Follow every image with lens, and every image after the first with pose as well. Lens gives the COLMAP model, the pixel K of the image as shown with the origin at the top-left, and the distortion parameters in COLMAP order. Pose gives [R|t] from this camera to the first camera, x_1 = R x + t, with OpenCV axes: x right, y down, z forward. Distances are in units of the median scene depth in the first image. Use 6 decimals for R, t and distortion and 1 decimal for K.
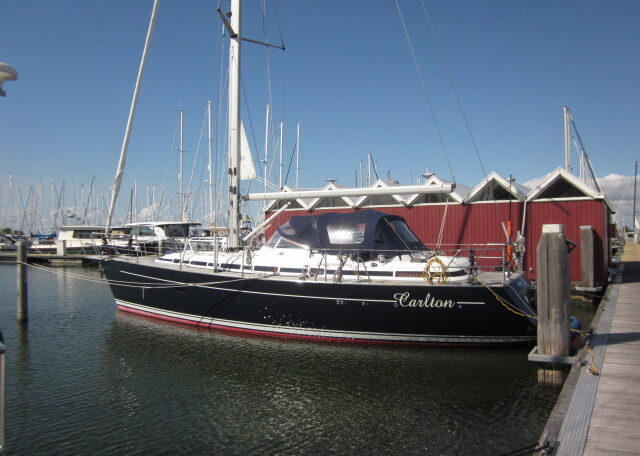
lens RADIAL K [[628.3, 0, 320.0], [0, 628.3, 228.0], [0, 0, 1]] dist [-0.003194, -0.003479]
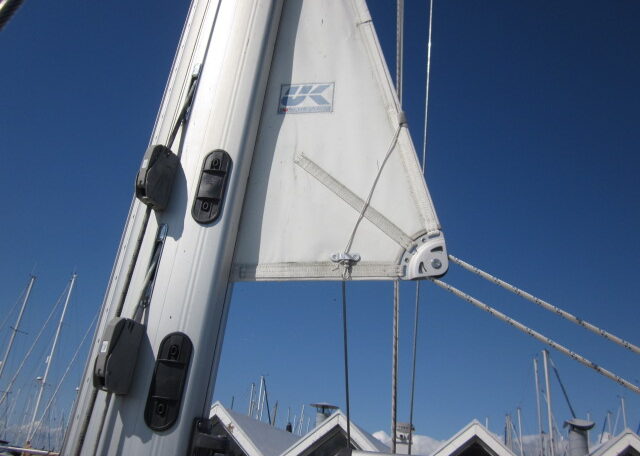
lens RADIAL K [[519.5, 0, 320.0], [0, 519.5, 228.0], [0, 0, 1]] dist [-0.003877, -0.003268]
pose [[0.949963, 0.217006, 0.224674, -0.135952], [-0.106542, 0.901244, -0.420009, -0.050182], [-0.293631, 0.375055, 0.879269, 0.920391]]
